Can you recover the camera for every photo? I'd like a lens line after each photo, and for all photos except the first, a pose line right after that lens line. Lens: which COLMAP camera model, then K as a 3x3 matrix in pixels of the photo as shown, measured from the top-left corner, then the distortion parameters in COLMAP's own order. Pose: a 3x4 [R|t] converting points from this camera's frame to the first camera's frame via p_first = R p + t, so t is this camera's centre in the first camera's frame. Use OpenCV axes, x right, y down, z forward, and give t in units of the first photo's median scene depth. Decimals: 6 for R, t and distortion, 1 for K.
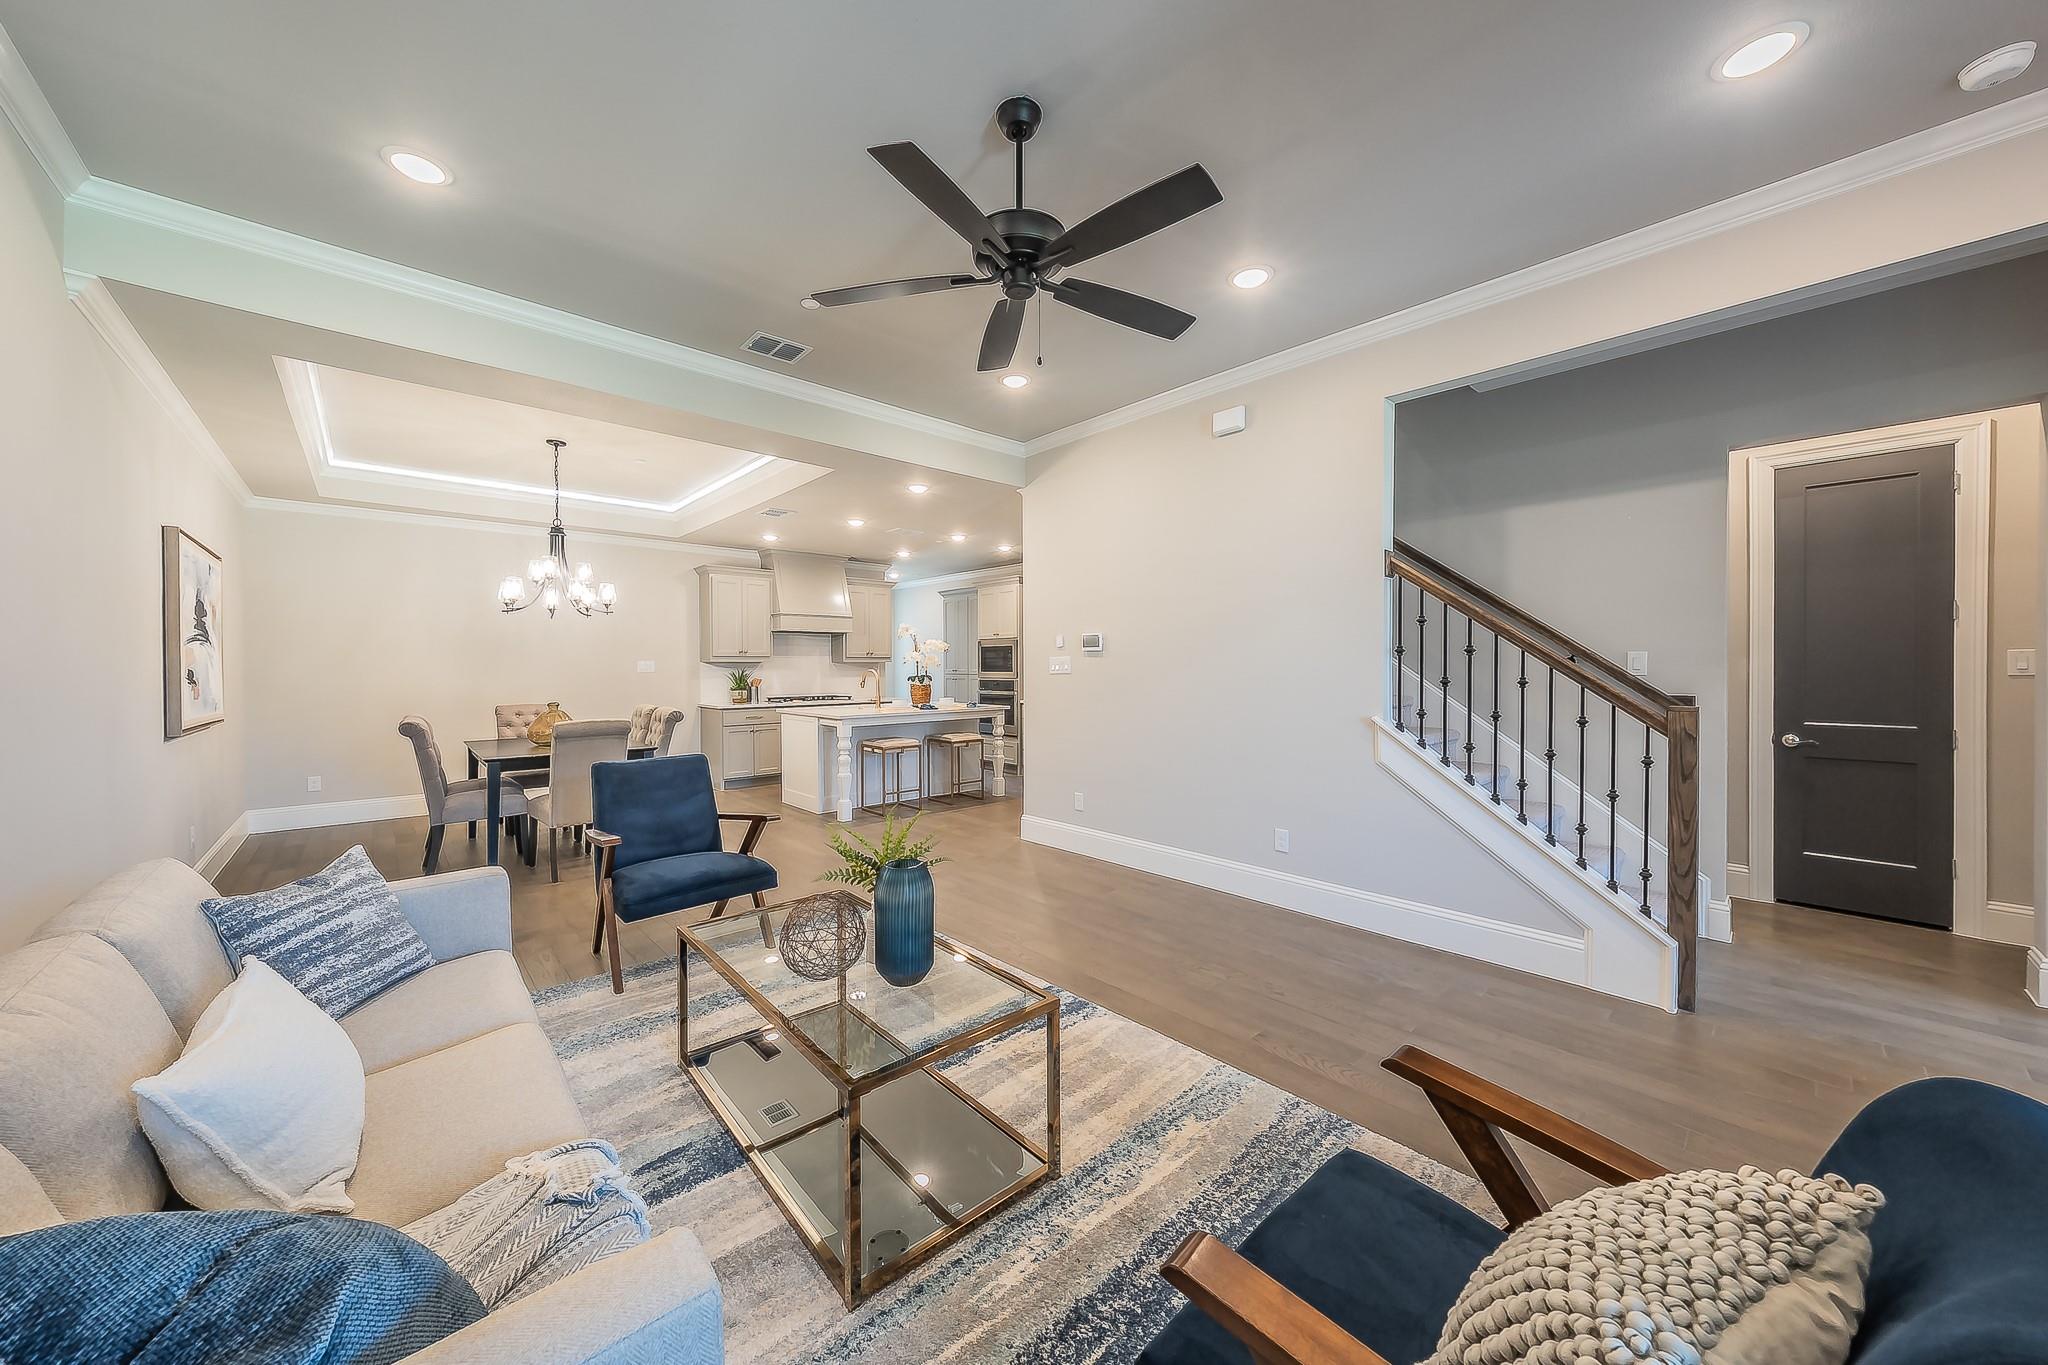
lens RADIAL K [[703.1, 0, 1021.1], [0, 703.1, 675.6], [0, 0, 1]] dist [0.001429, 0.000024]
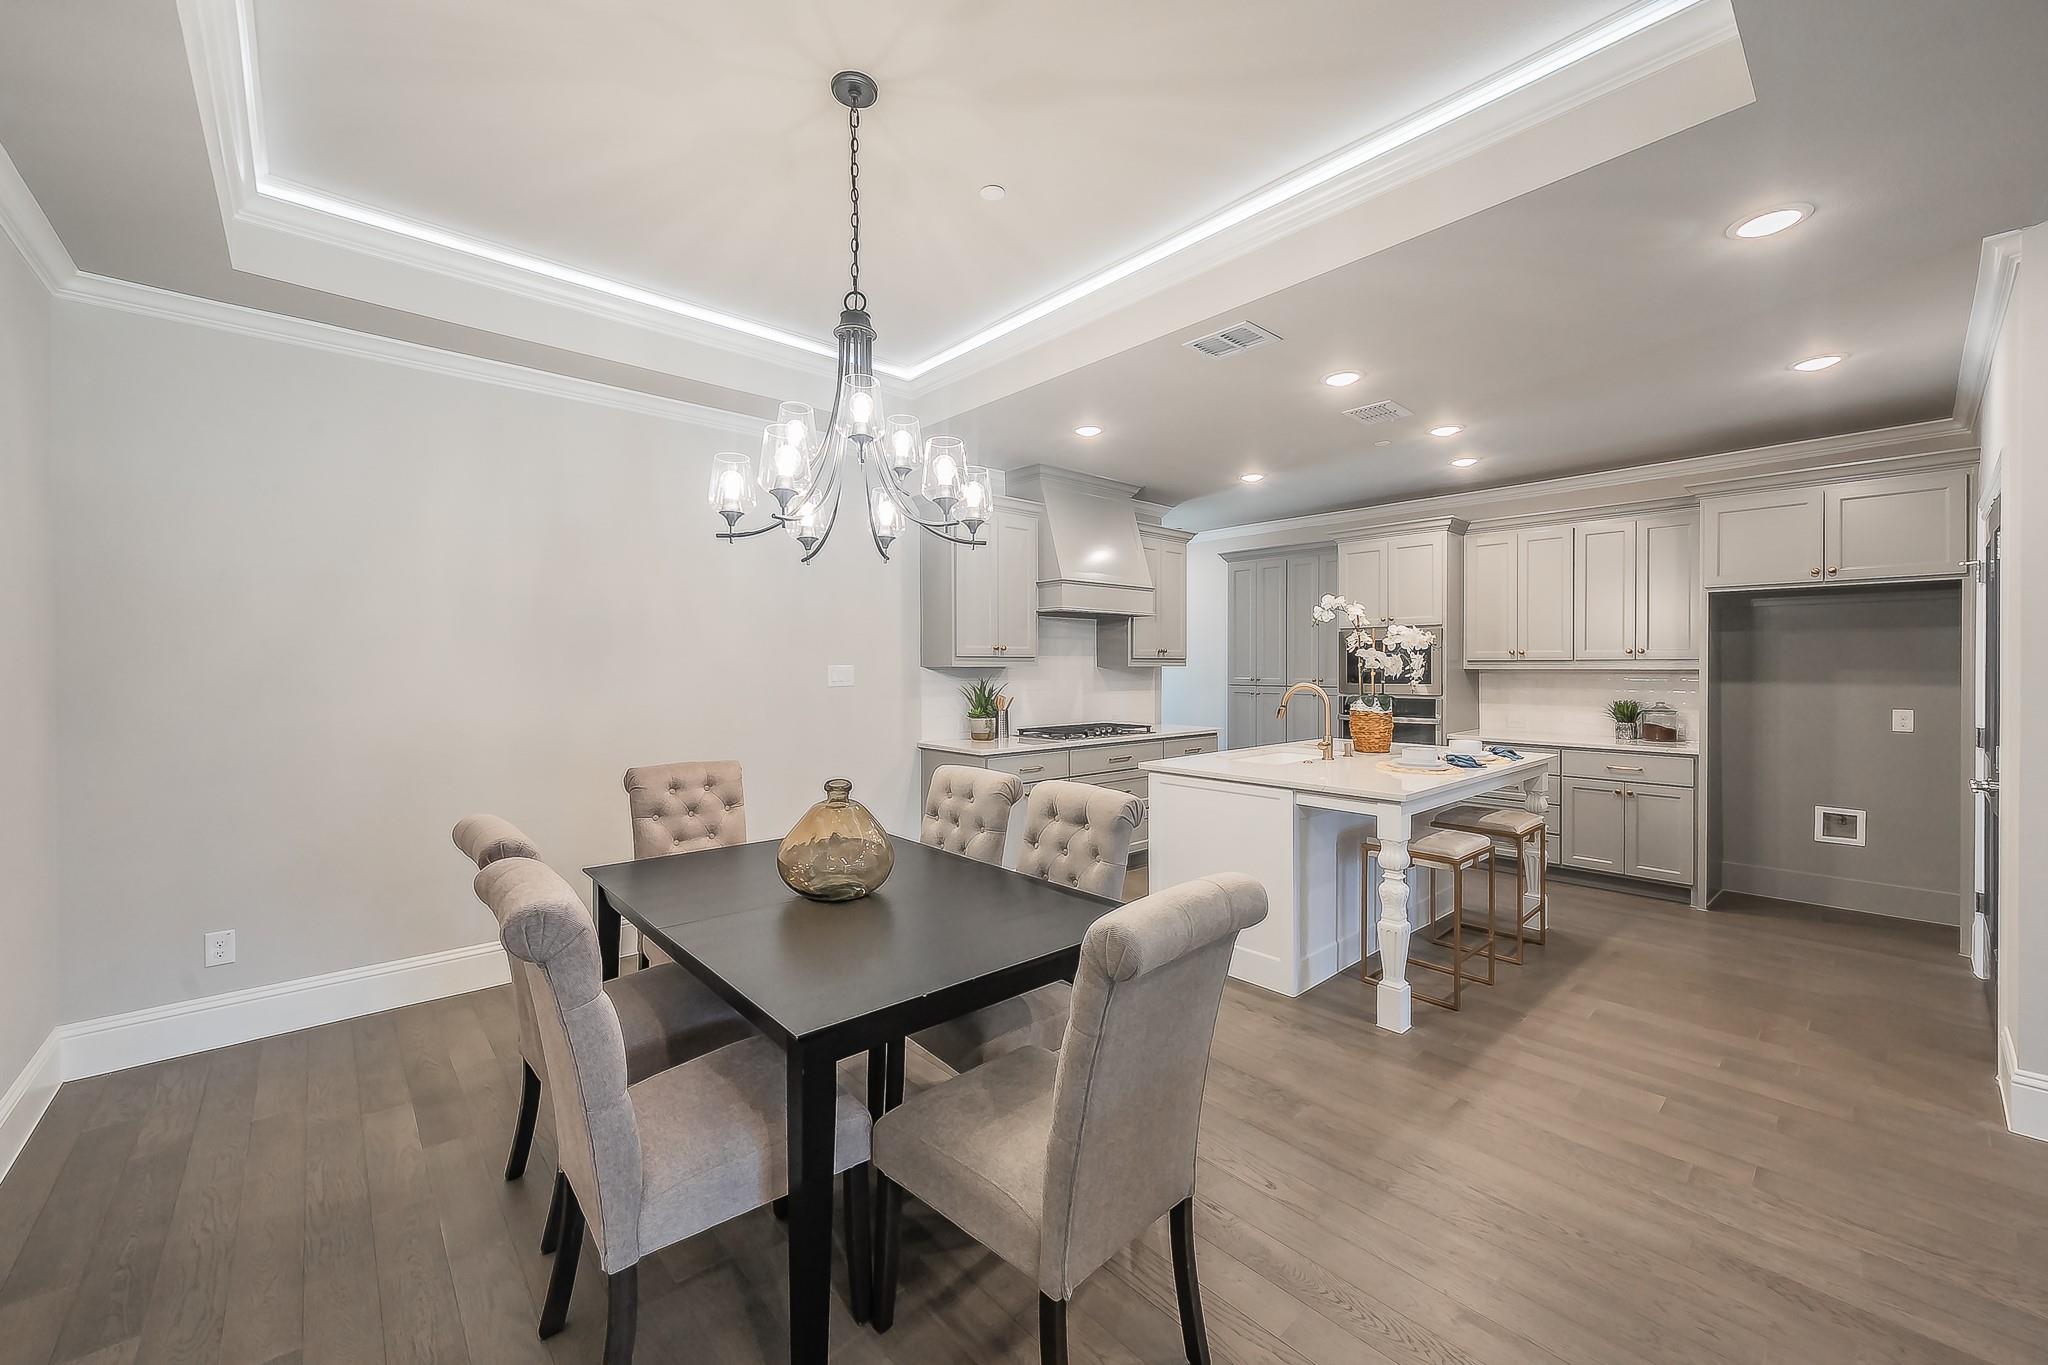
lens RADIAL K [[795.0, 0, 1020.2], [0, 795.0, 674.9], [0, 0, 1]] dist [0.001221, 0.000172]
pose [[0.999936, 0.003495, -0.010759, -0.364847], [-0.003510, 0.999993, -0.001408, -0.011970], [0.010754, 0.001446, 0.999941, 0.371063]]
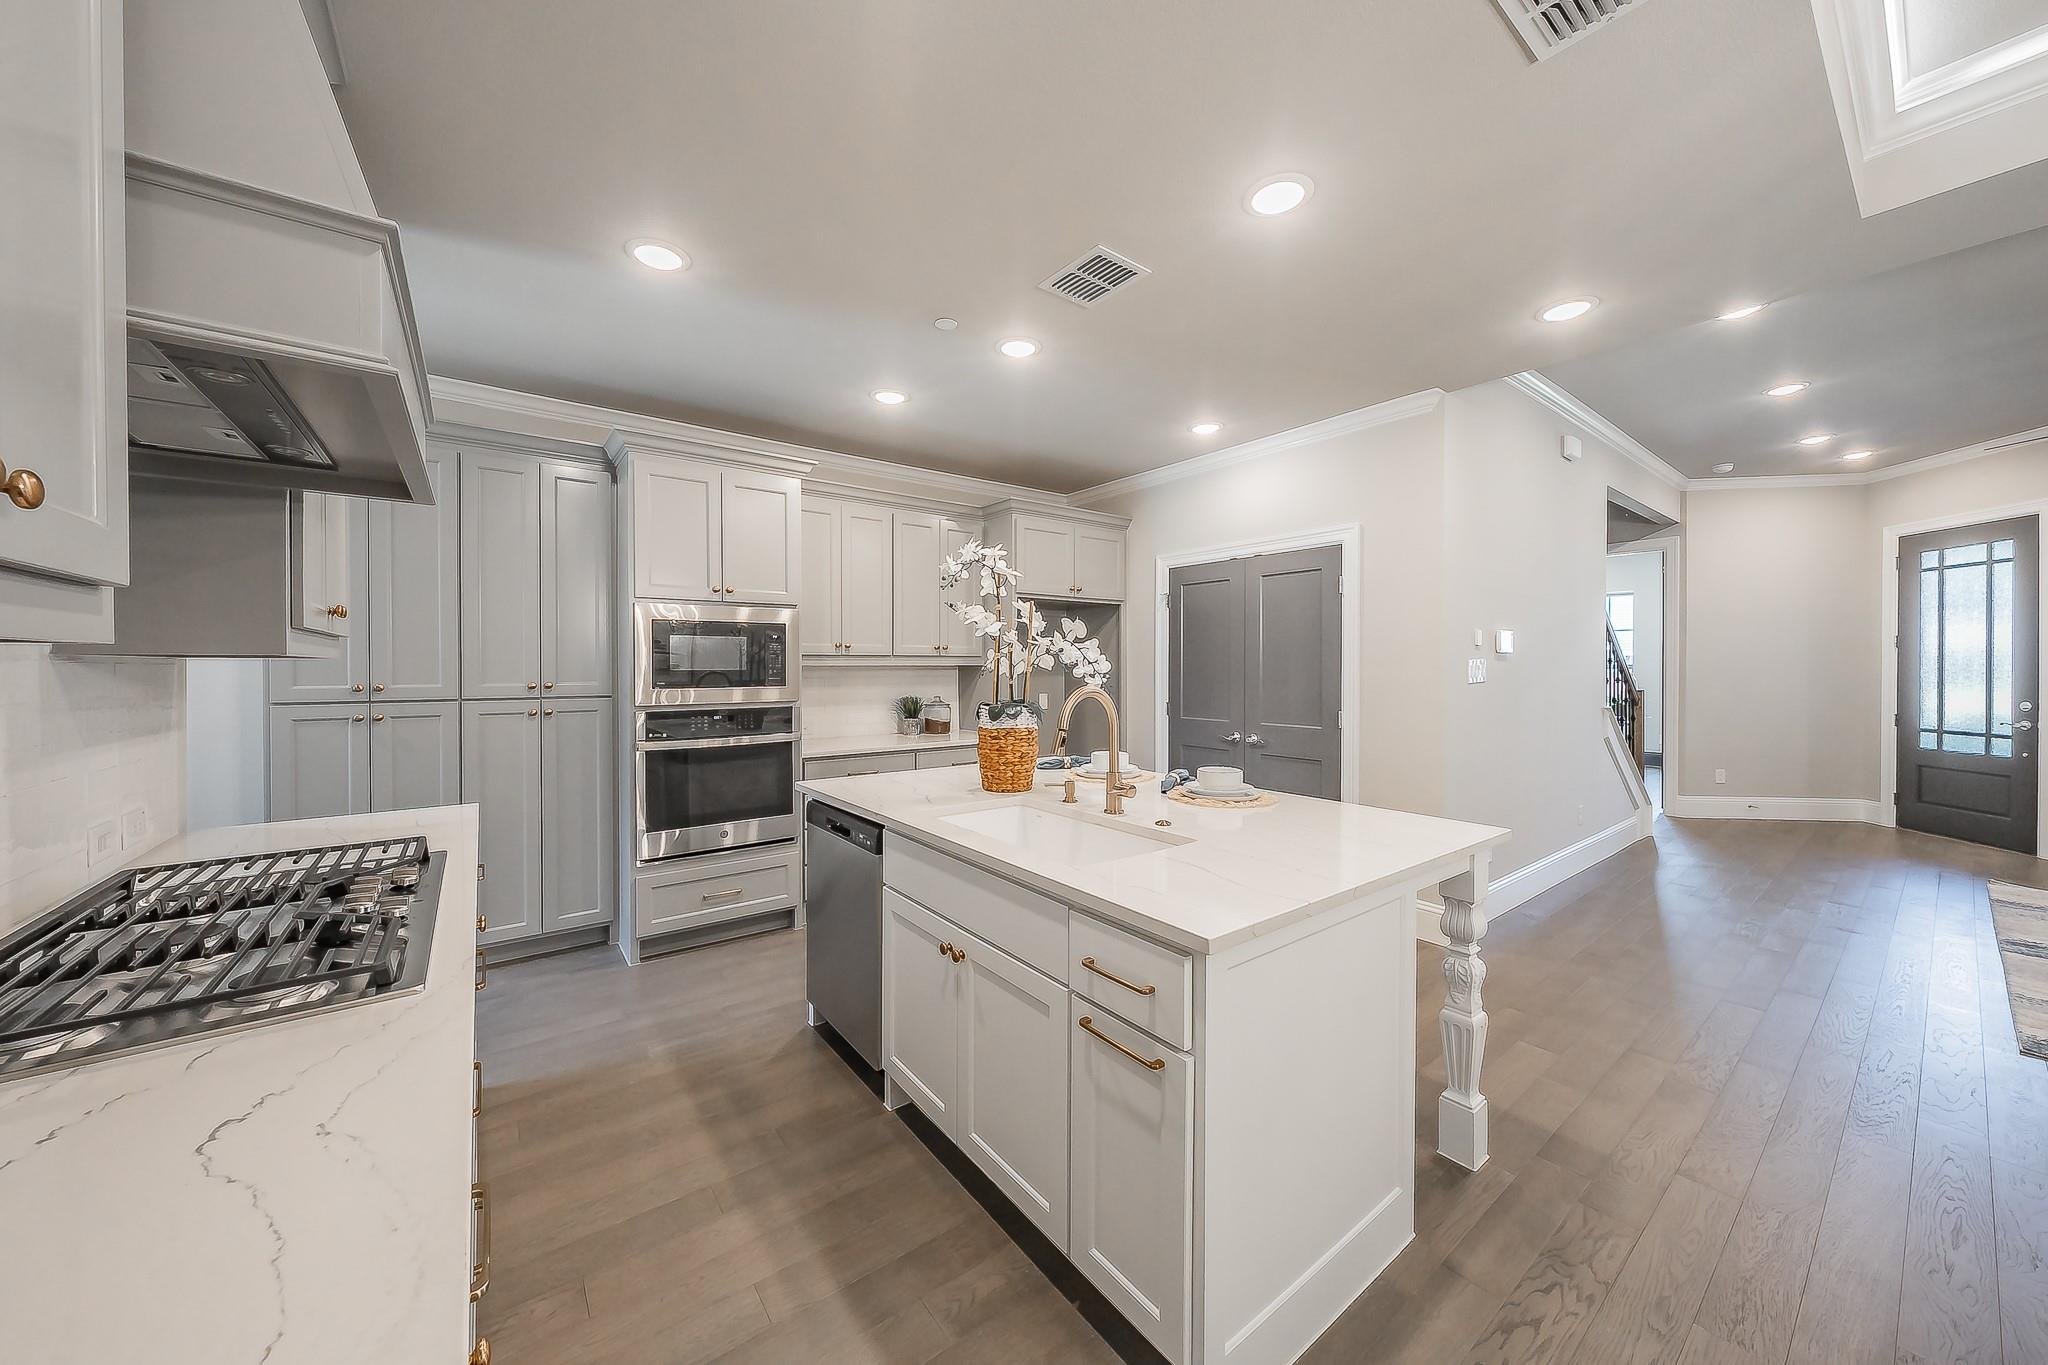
lens RADIAL K [[703.1, 0, 1022.2], [0, 703.1, 671.4], [0, 0, 1]] dist [0.001429, 0.000024]
pose [[0.086291, -0.003596, 0.996264, -0.444750], [0.012151, 0.999923, 0.002557, -0.014732], [-0.996196, 0.011885, 0.086328, 0.883323]]
